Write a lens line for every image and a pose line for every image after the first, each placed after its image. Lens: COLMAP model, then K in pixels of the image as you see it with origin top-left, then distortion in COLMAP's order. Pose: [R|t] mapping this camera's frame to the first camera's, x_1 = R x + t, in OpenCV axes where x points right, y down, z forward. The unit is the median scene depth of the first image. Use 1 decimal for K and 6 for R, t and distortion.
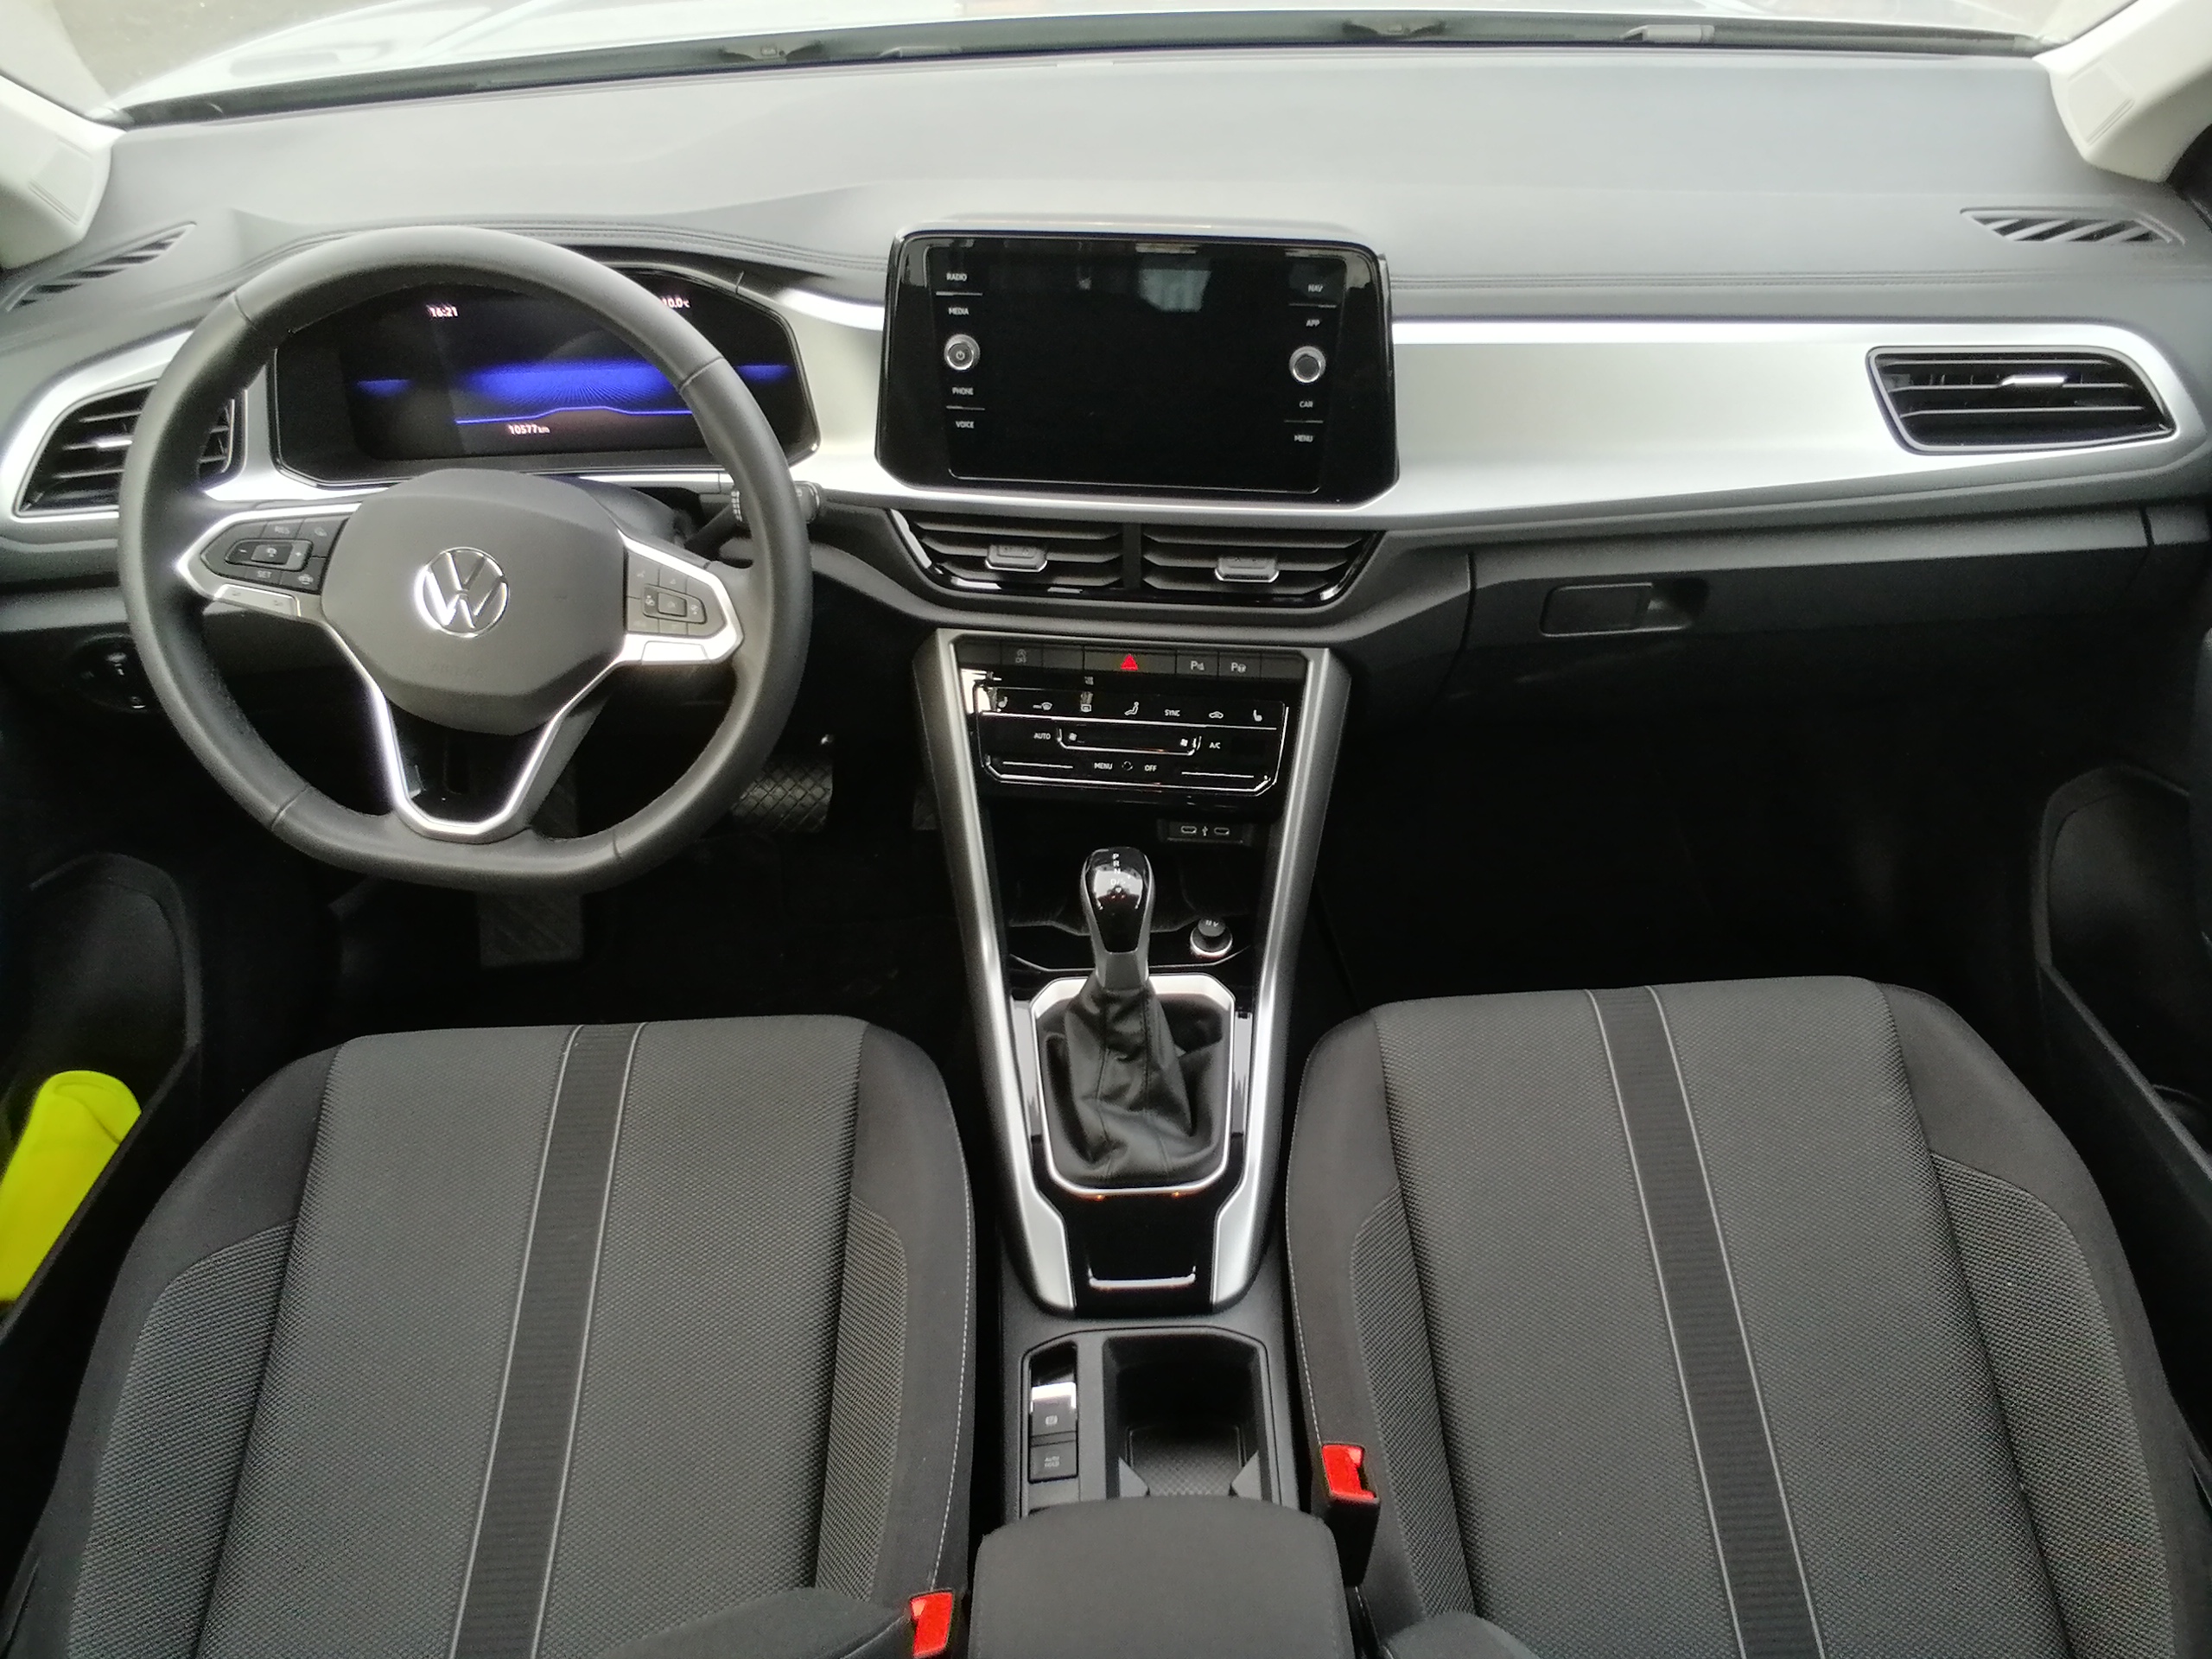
lens RADIAL K [[1753.2, 0, 1129.5], [0, 1753.2, 793.7], [0, 0, 1]] dist [-0.061177, 0.172472]
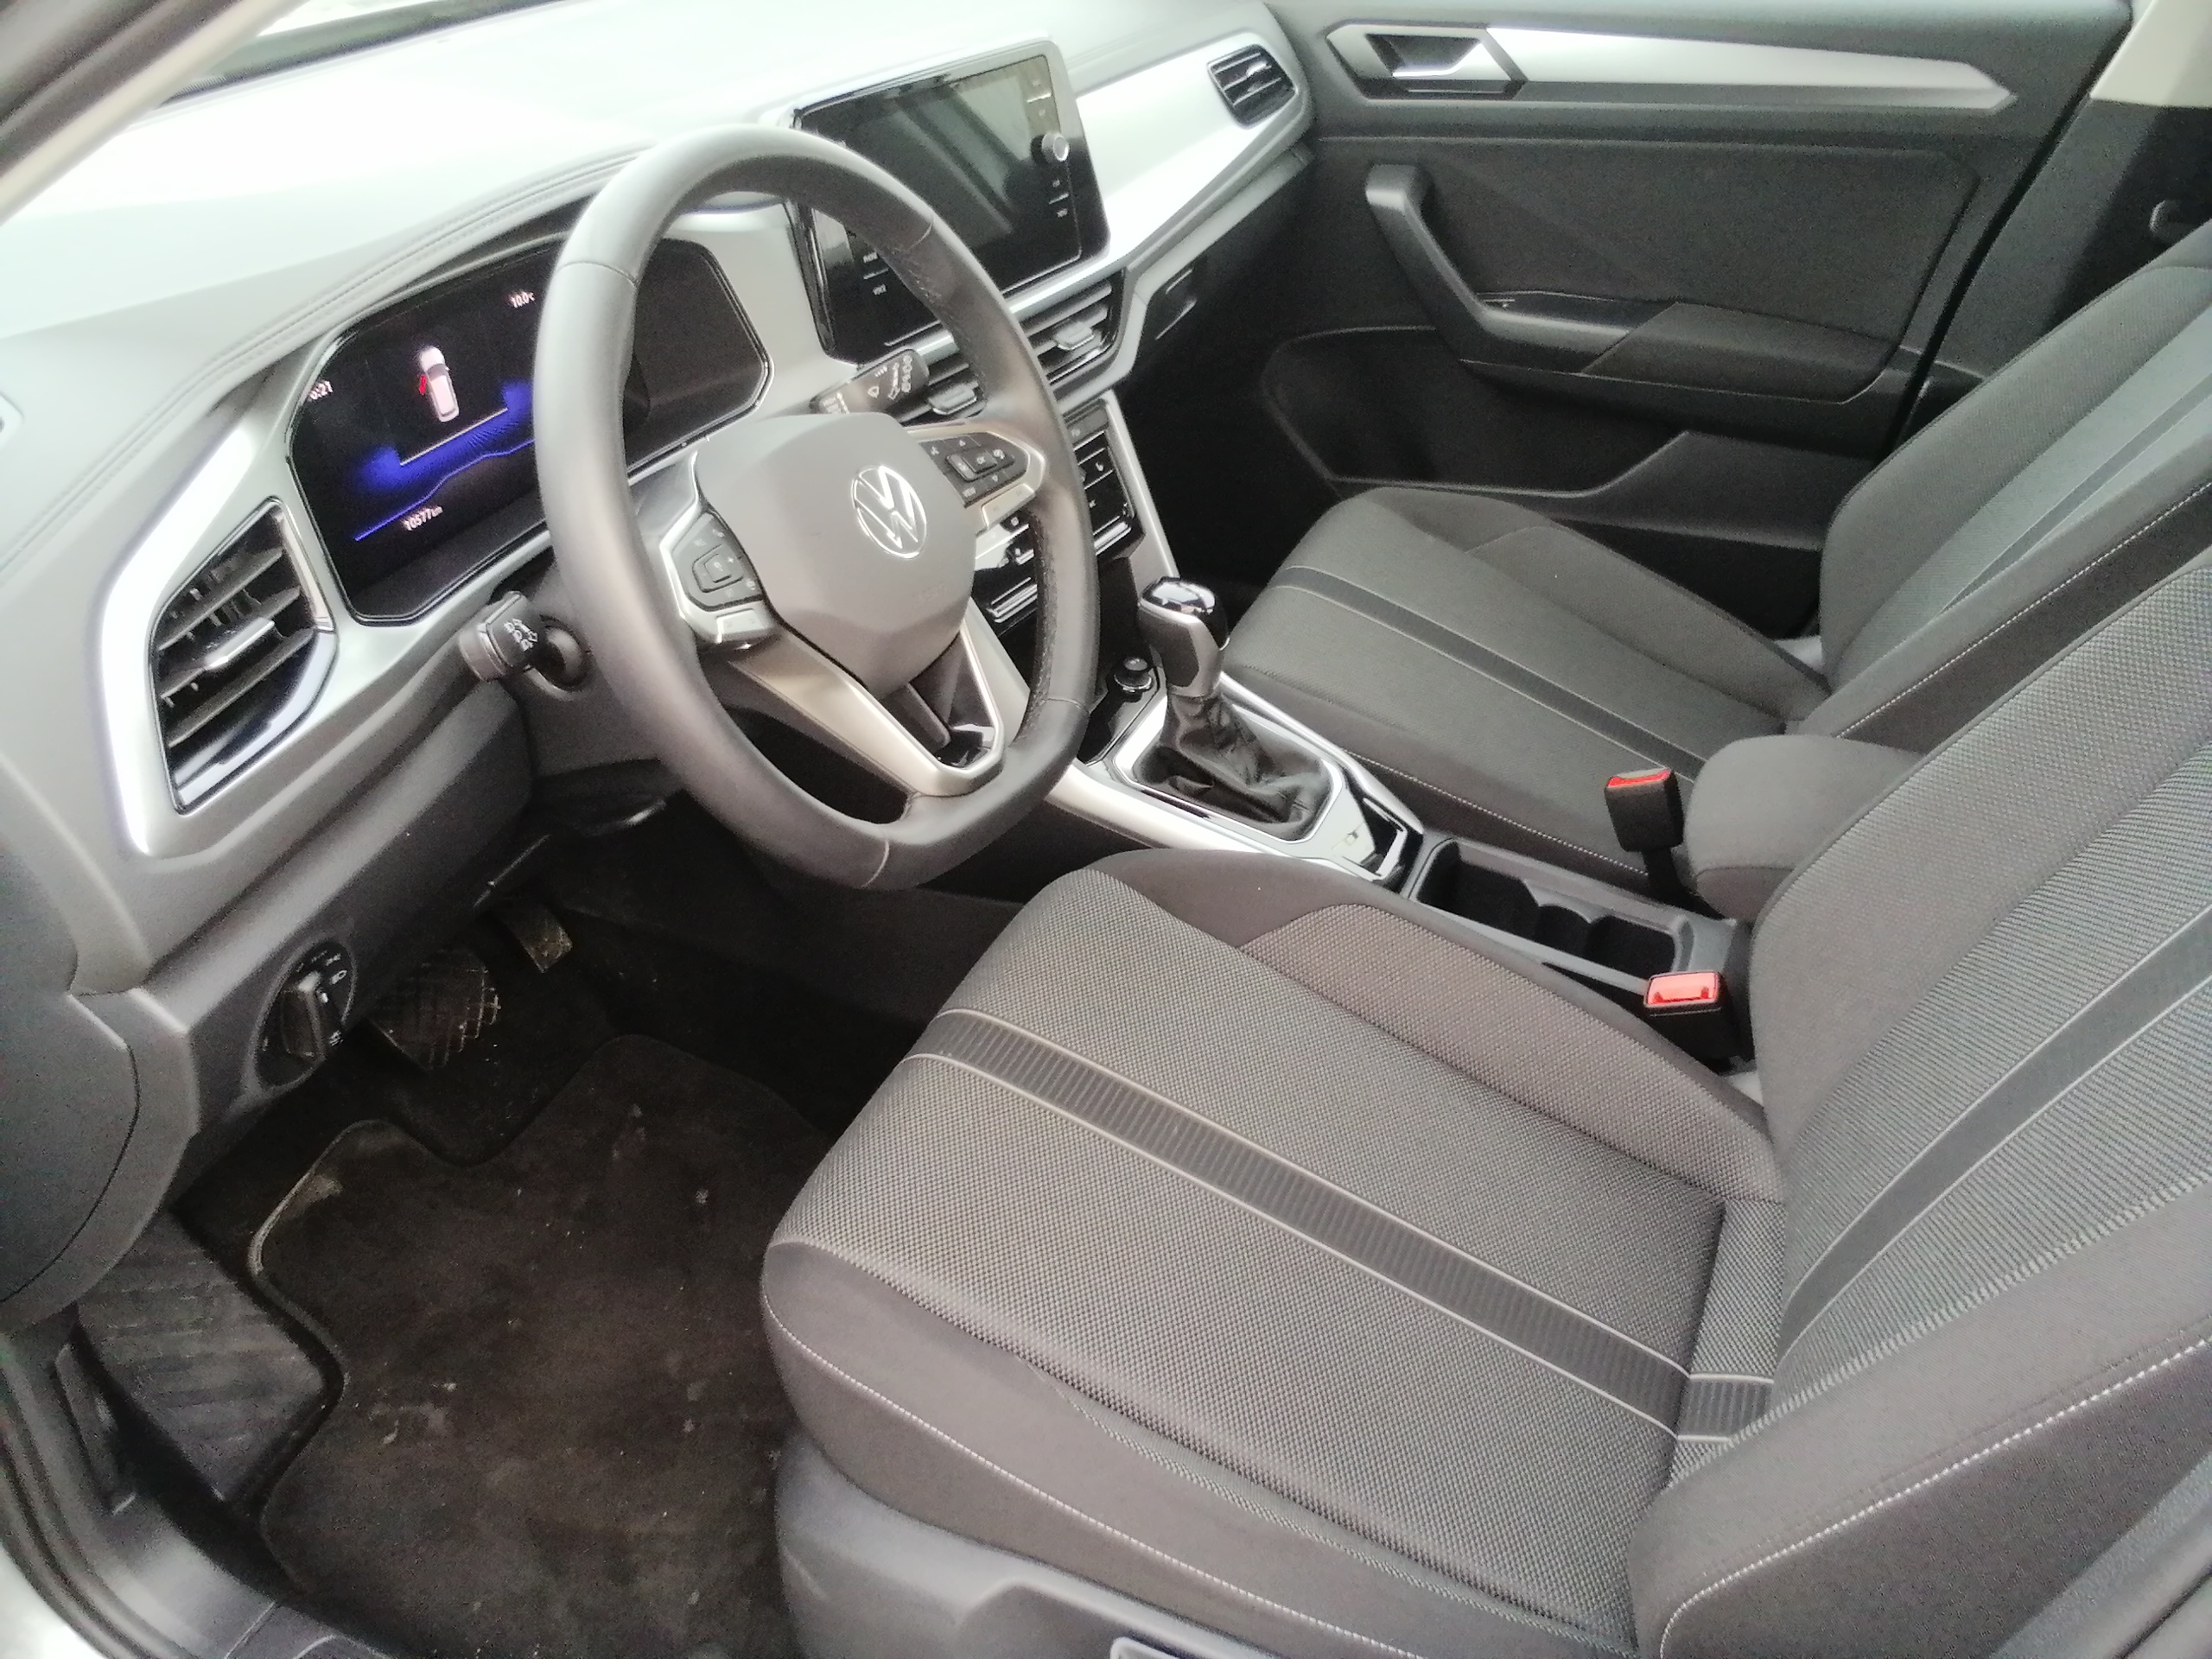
lens RADIAL K [[1753.2, 0, 1129.5], [0, 1753.2, 793.7], [0, 0, 1]] dist [-0.061177, 0.172472]
pose [[0.413389, -0.486408, 0.769751, -0.956375], [0.558645, 0.803049, 0.207433, -0.103269], [-0.719045, 0.344267, 0.603701, 0.373851]]
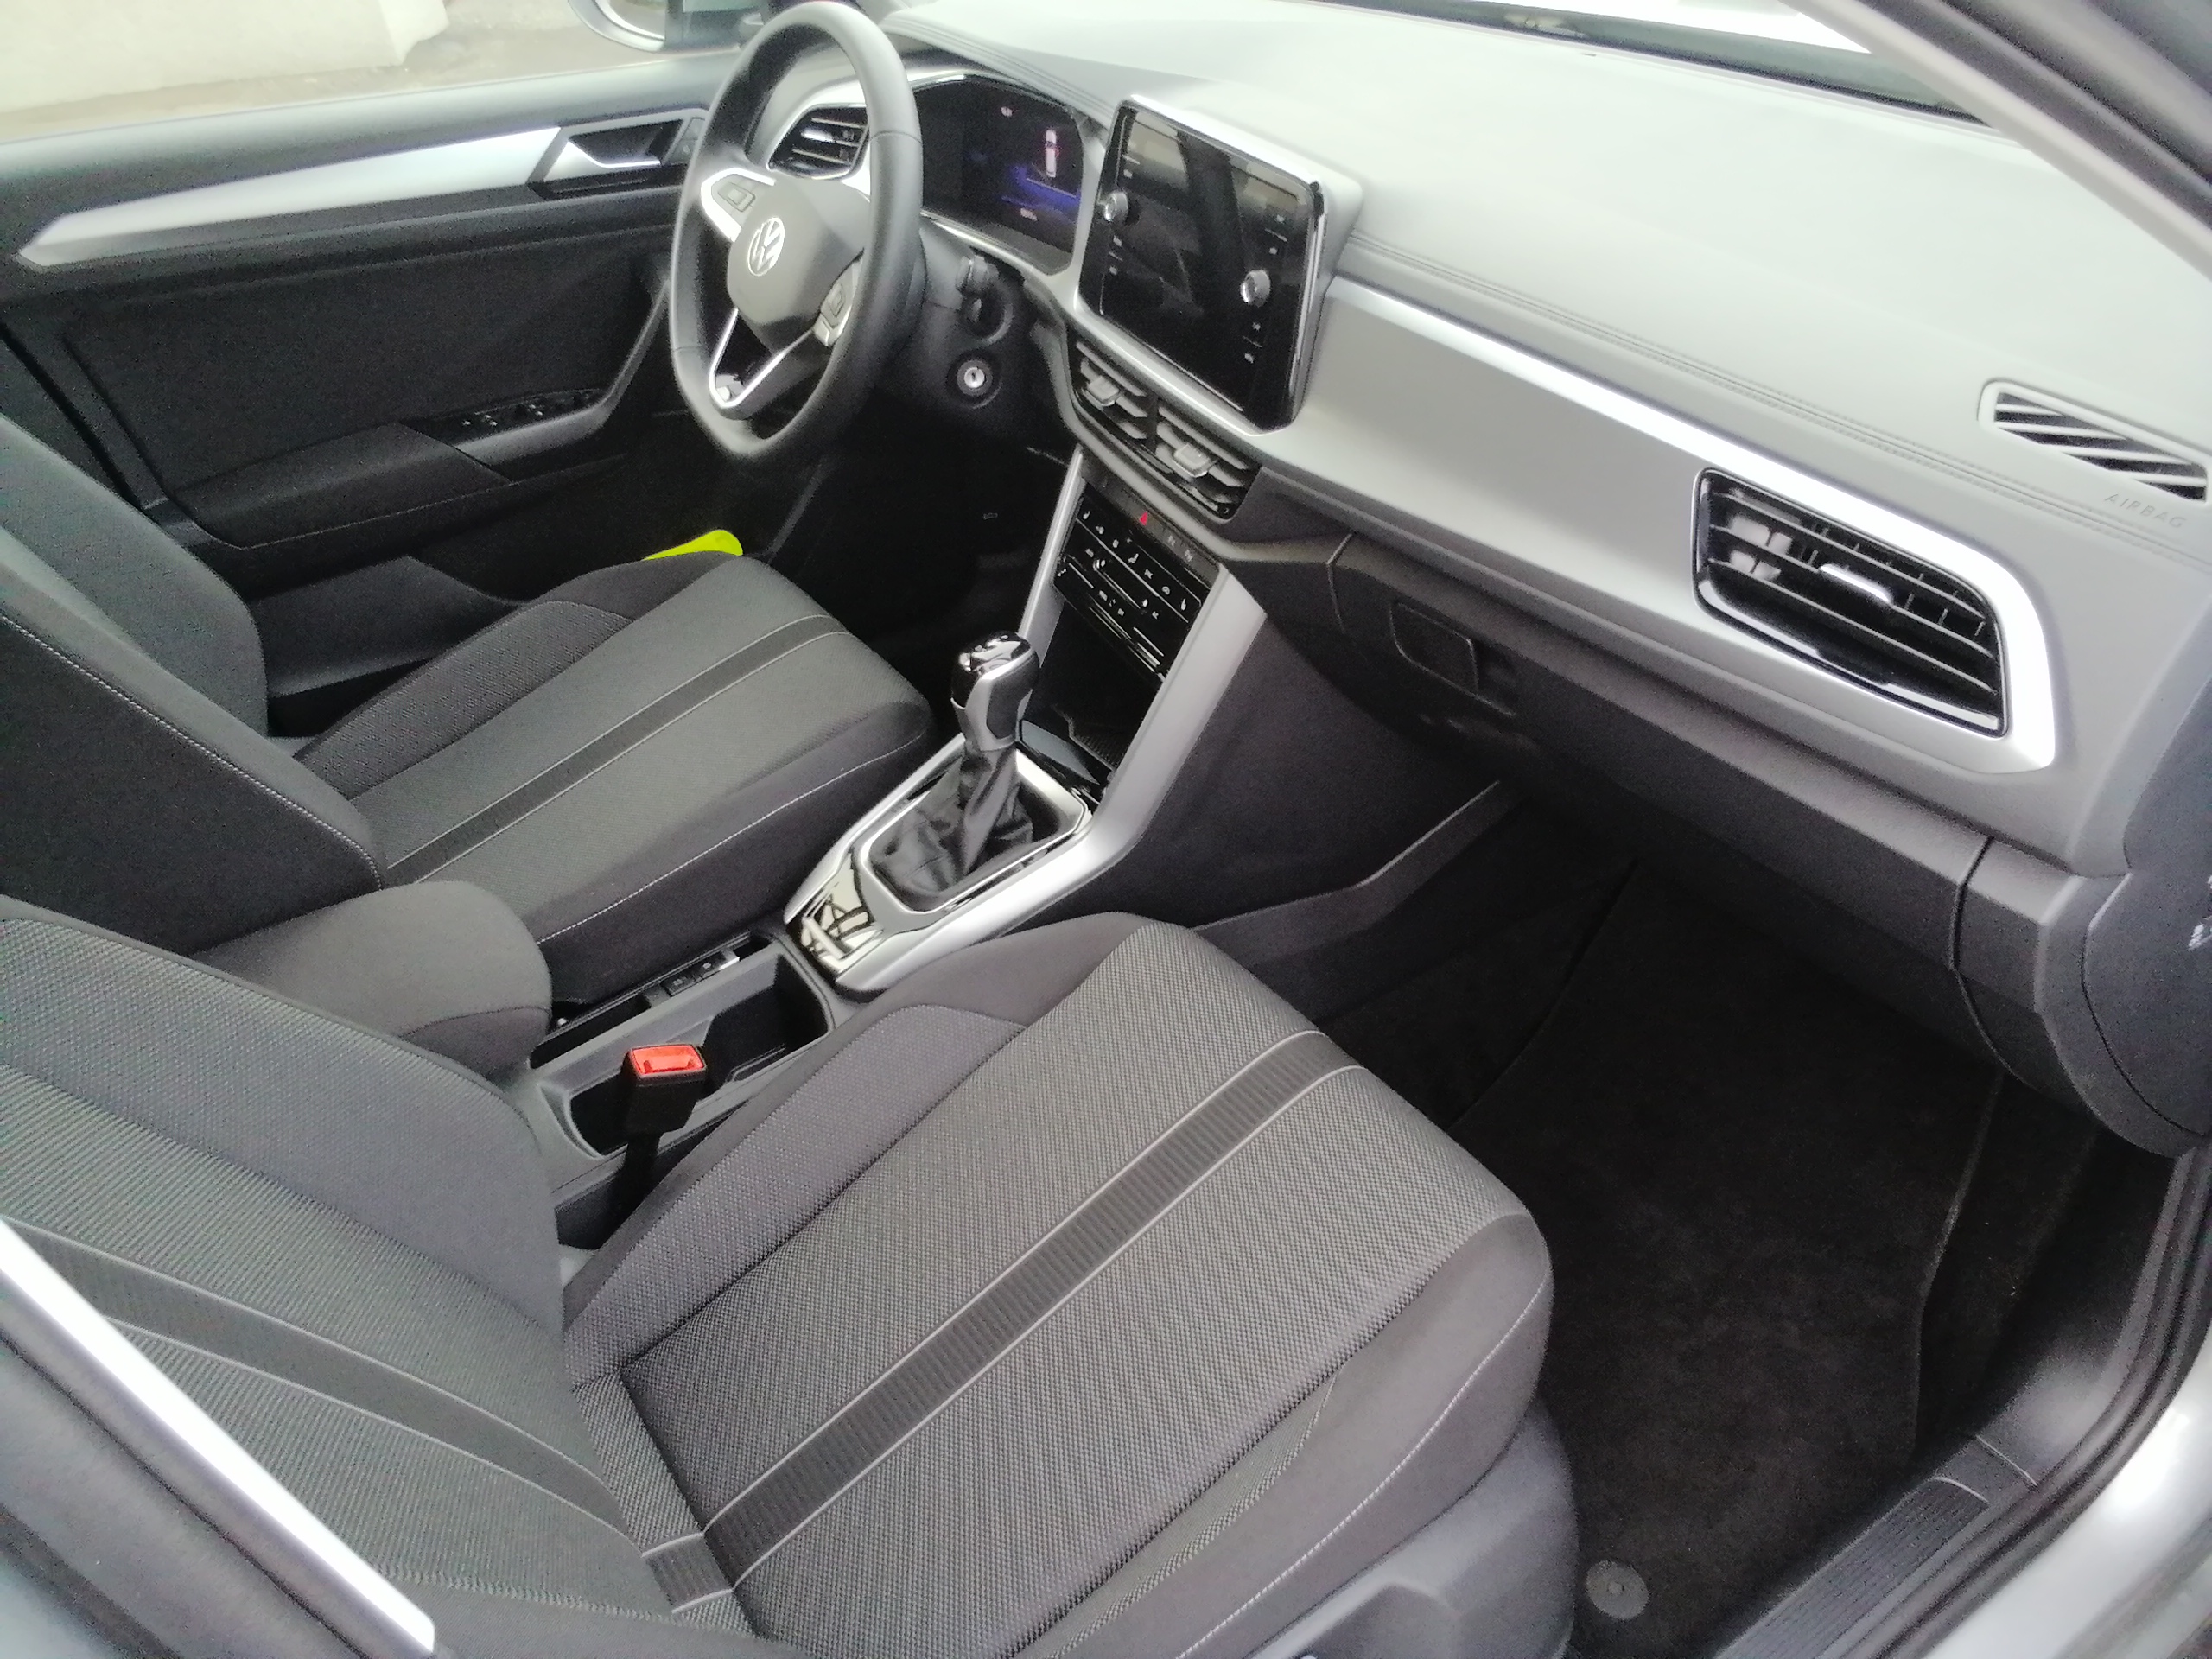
lens RADIAL K [[1753.2, 0, 1129.5], [0, 1753.2, 793.7], [0, 0, 1]] dist [-0.061177, 0.172472]
pose [[0.522882, 0.475500, -0.707456, 0.904475], [-0.526374, 0.832924, 0.170786, -0.117900], [0.670466, 0.283086, 0.685812, 0.279893]]
